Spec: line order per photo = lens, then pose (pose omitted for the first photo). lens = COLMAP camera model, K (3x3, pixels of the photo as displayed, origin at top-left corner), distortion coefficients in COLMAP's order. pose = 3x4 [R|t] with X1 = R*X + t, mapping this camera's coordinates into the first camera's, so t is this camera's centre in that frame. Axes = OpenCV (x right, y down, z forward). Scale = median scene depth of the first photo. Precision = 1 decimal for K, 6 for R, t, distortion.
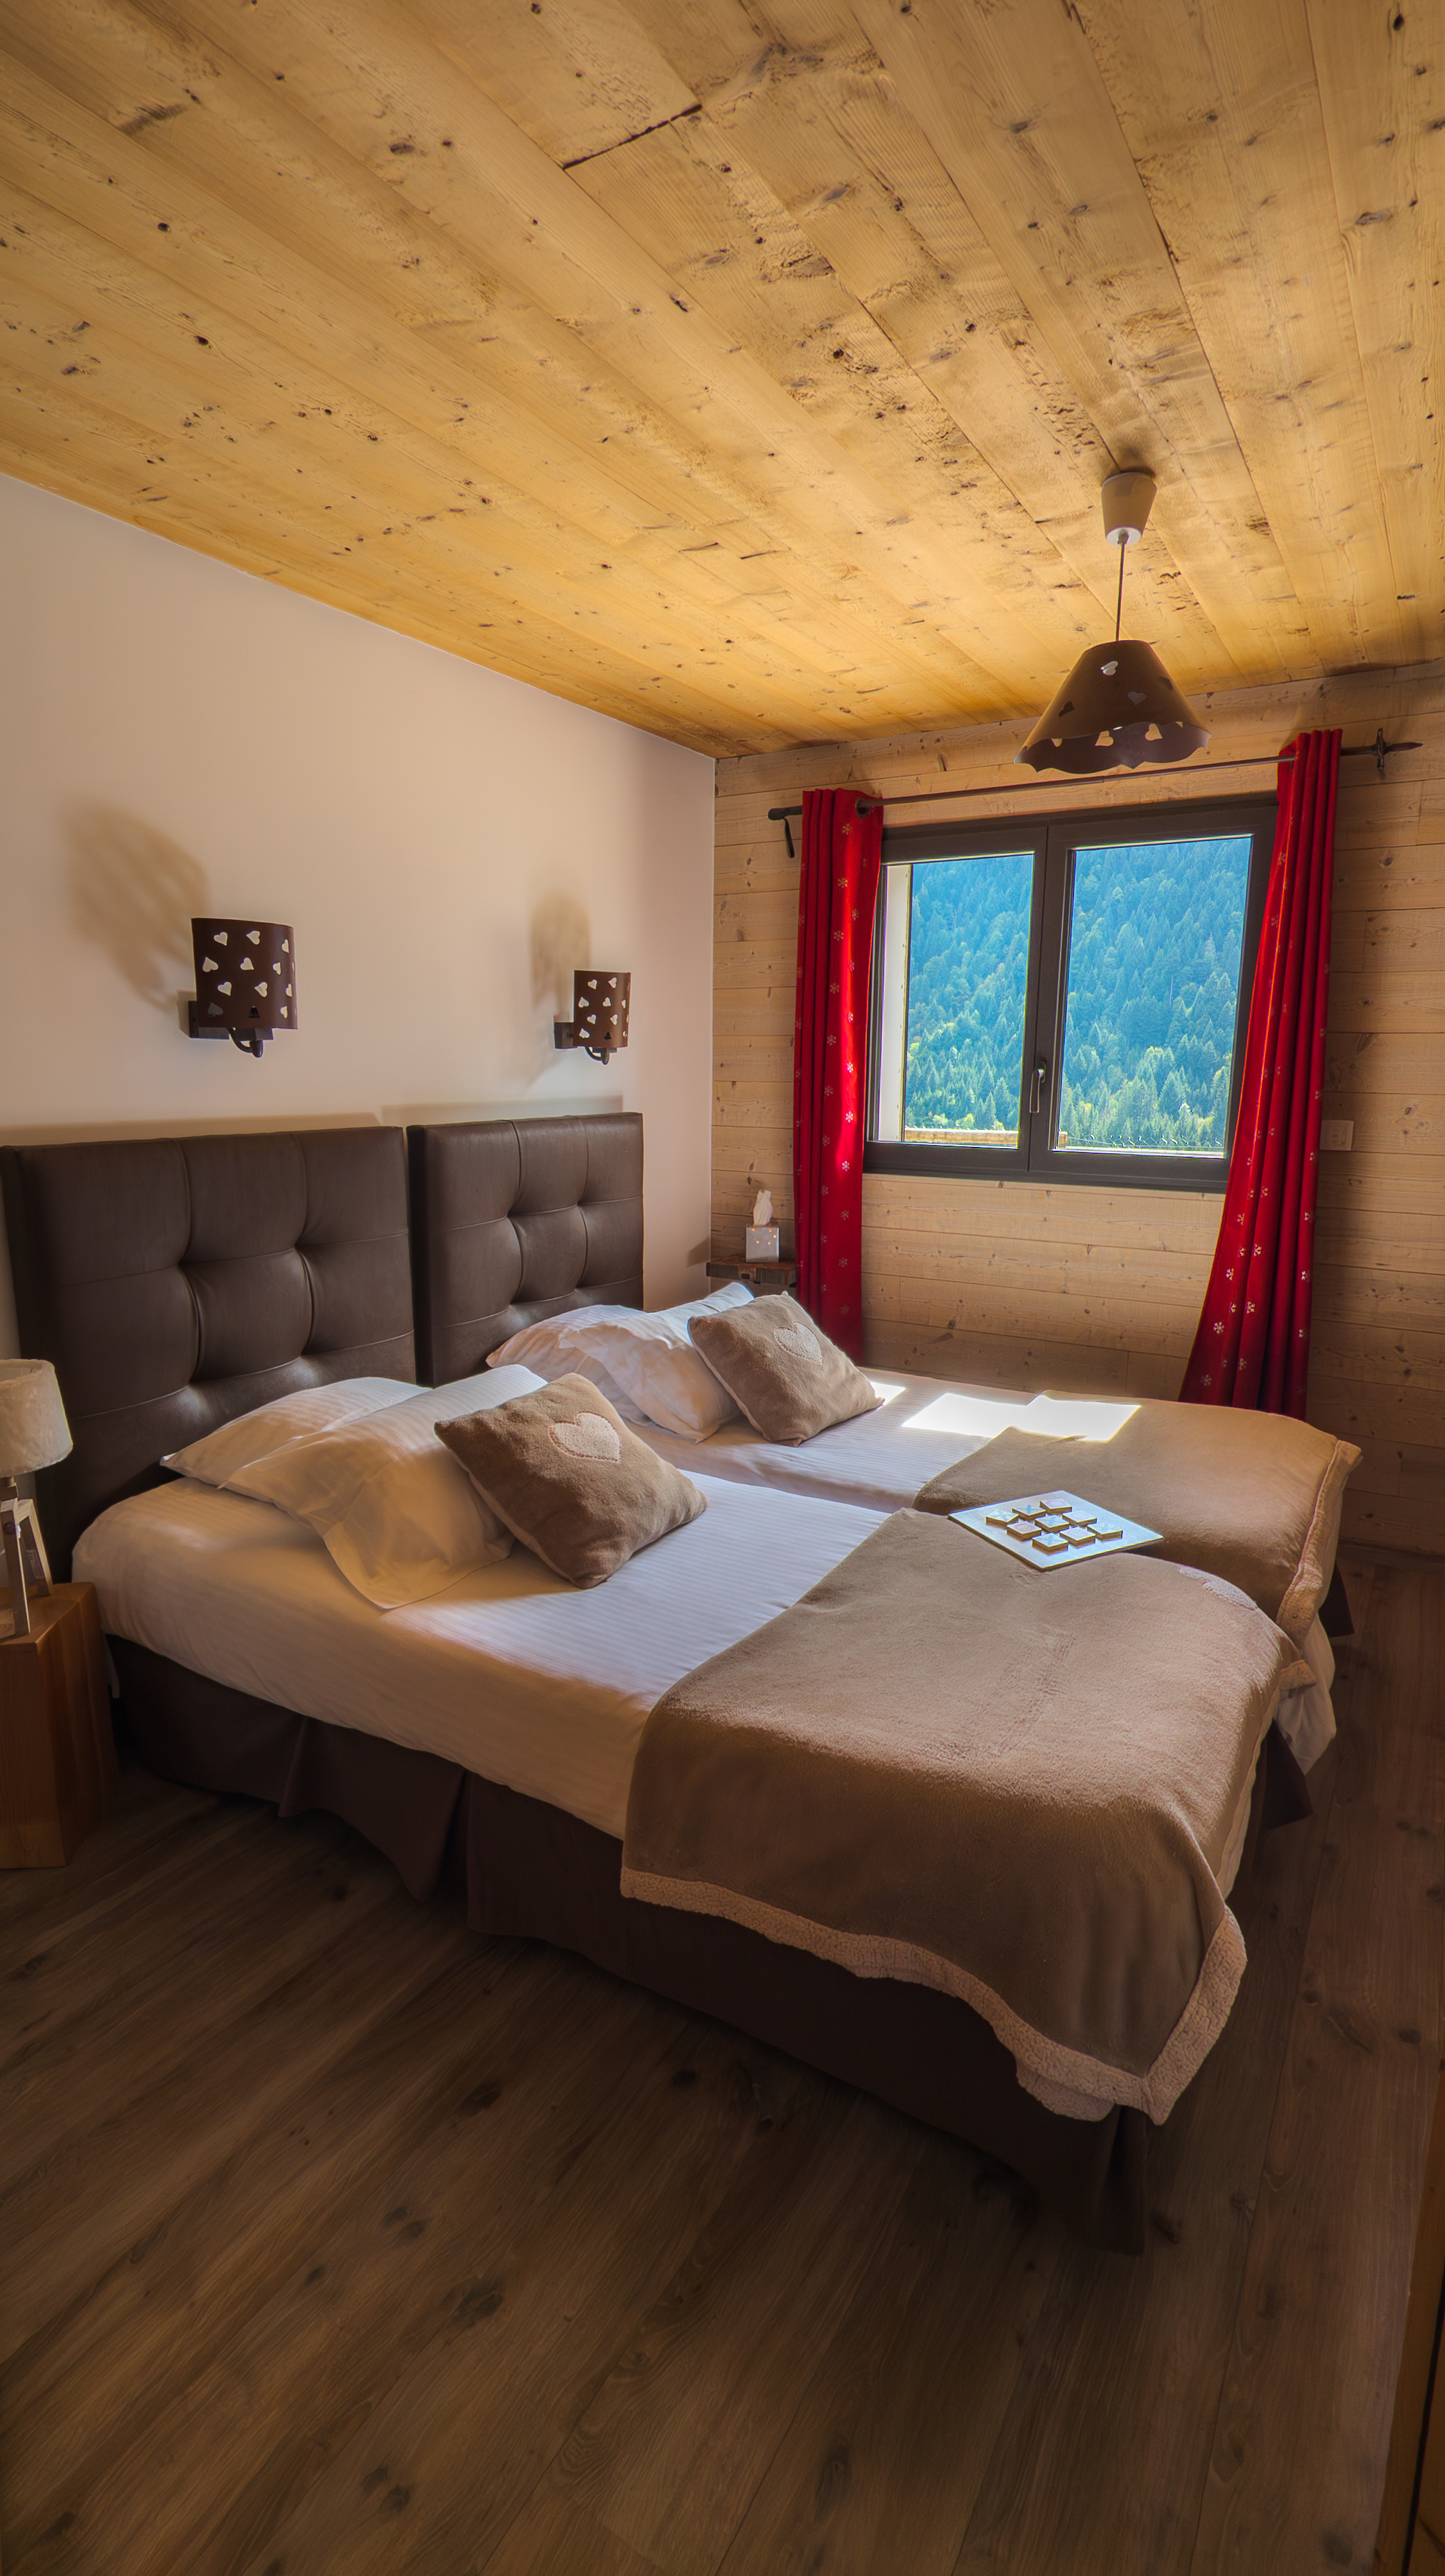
lens RADIAL K [[1218.6, 0, 724.5], [0, 1218.6, 1291.1], [0, 0, 1]] dist [0.009427, 0.000507]
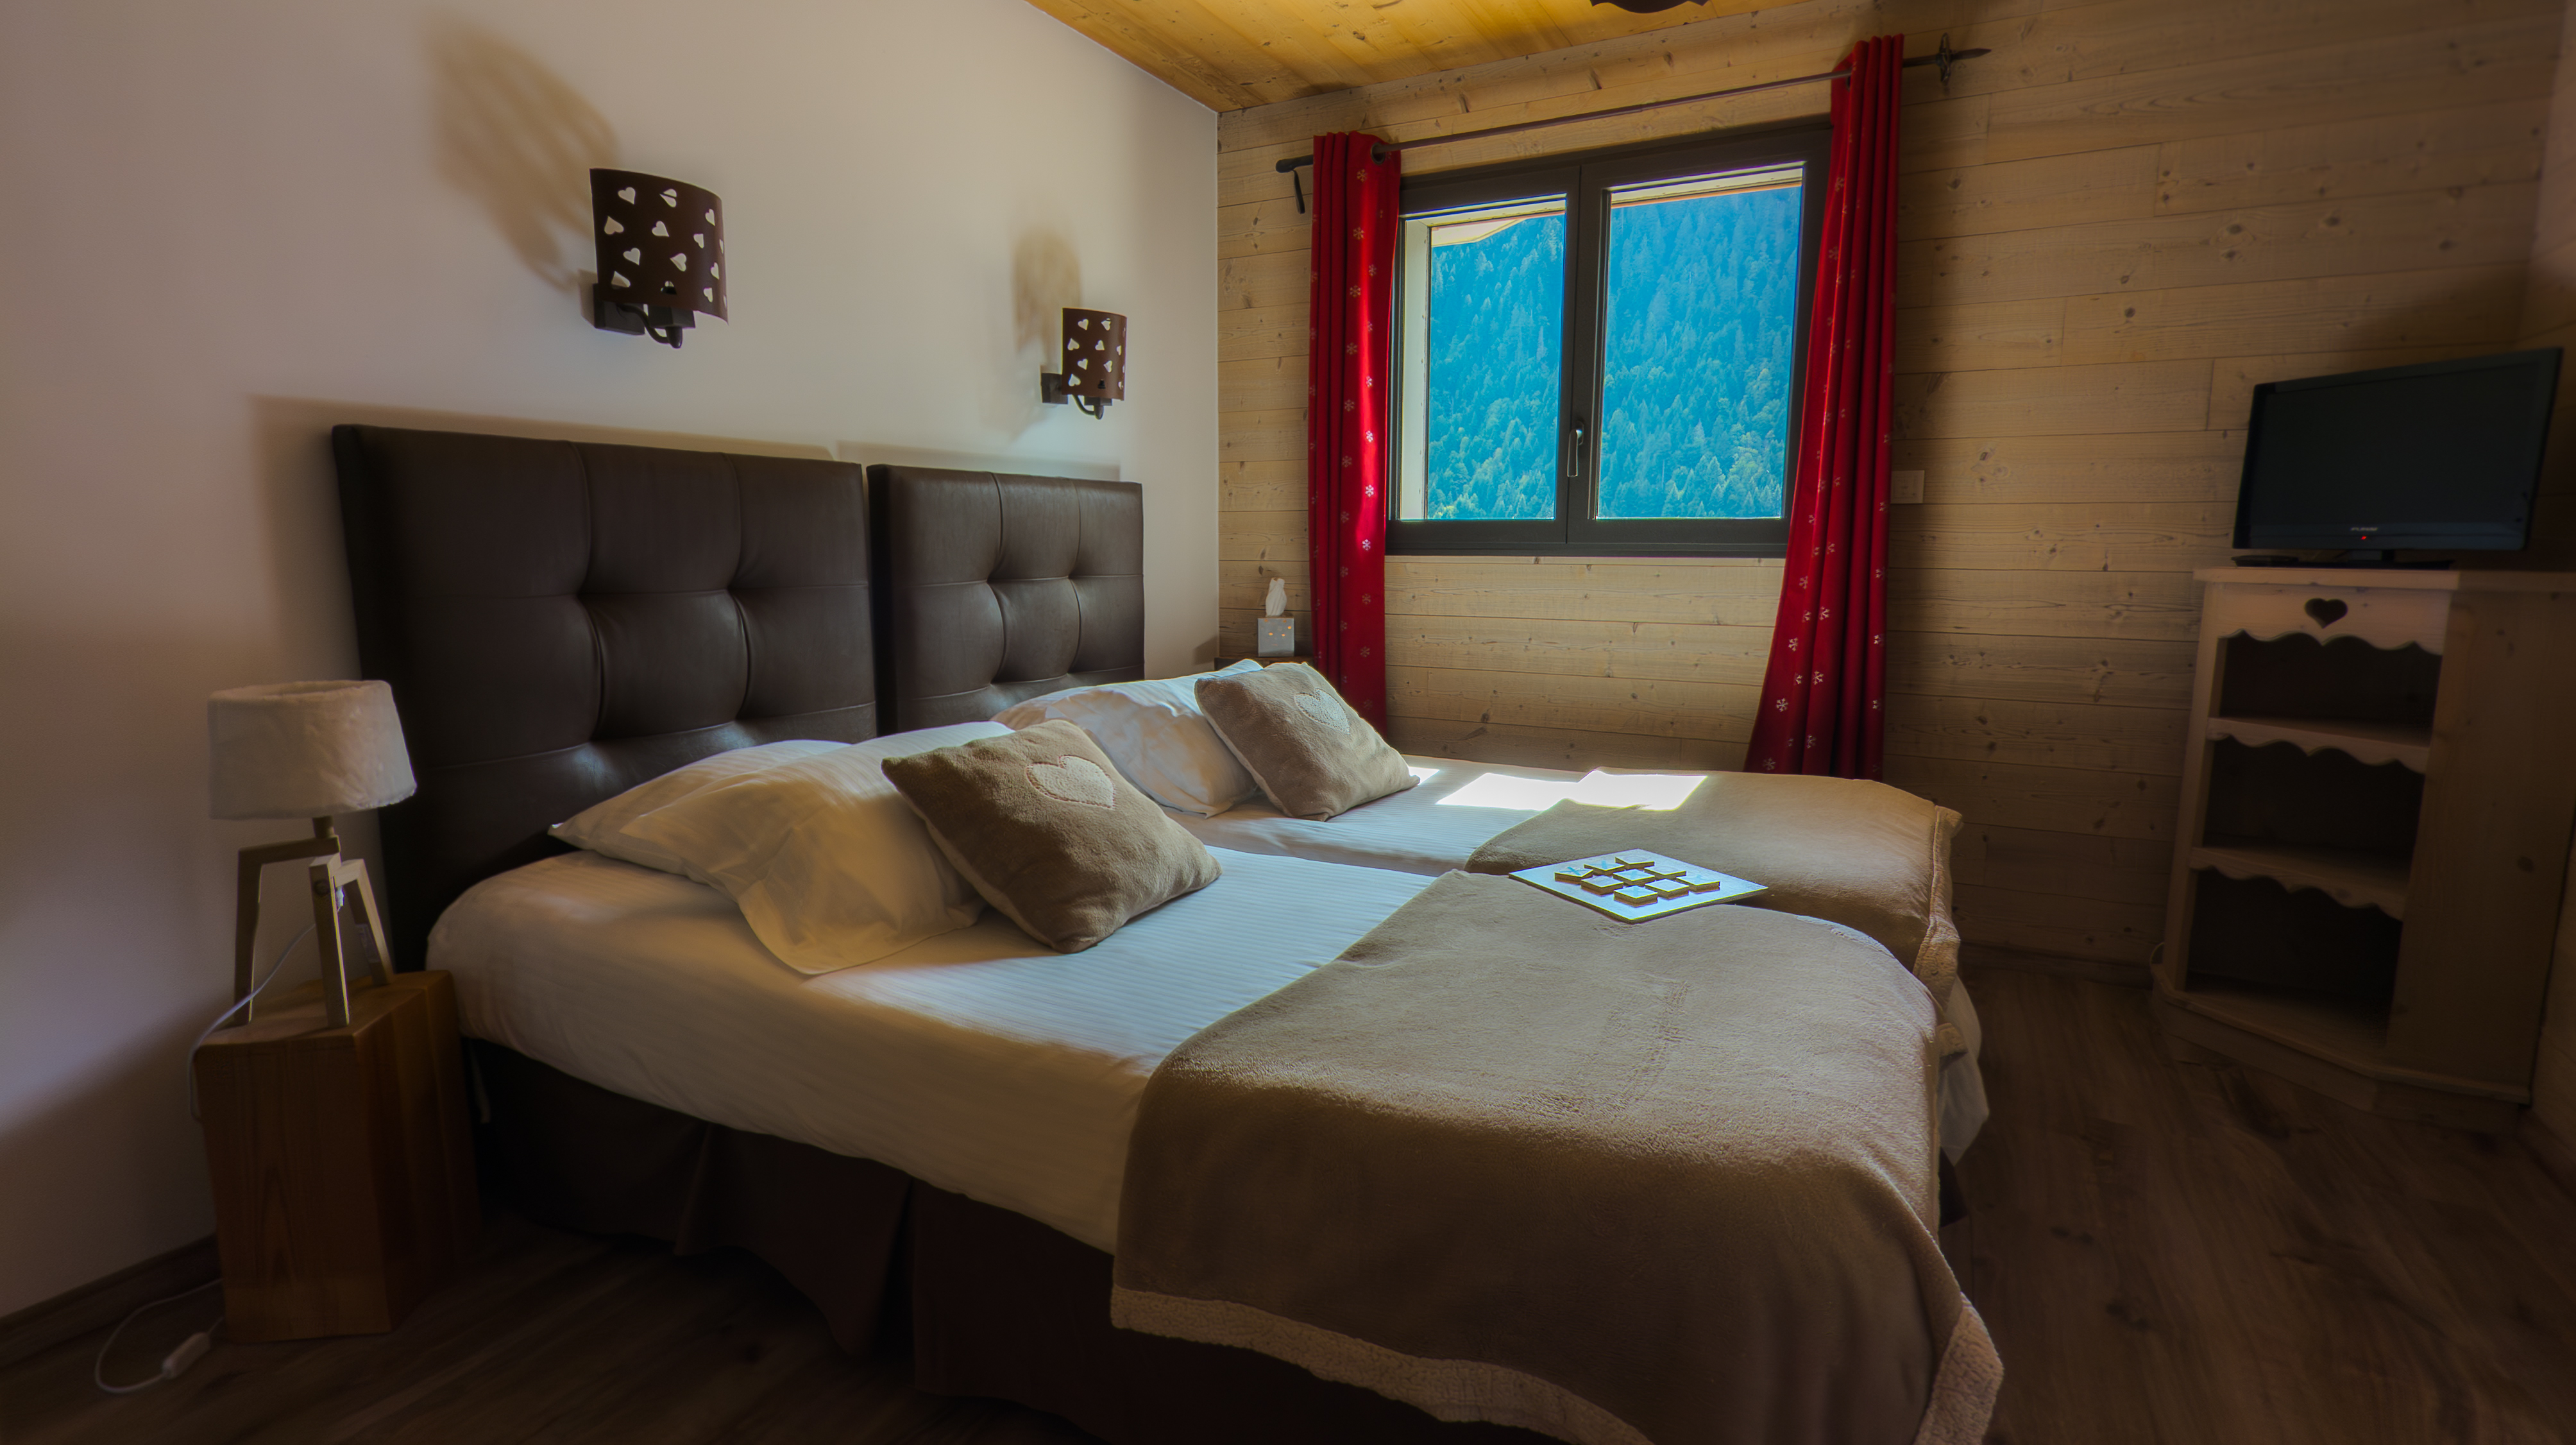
lens RADIAL K [[1218.6, 0, 1282.2], [0, 1218.6, 719.6], [0, 0, 1]] dist [0.009427, 0.000507]
pose [[0.999023, -0.011622, 0.042635, -0.006057], [0.013468, 0.998973, -0.043273, 0.107415], [-0.042089, 0.043805, 0.998153, 0.160689]]
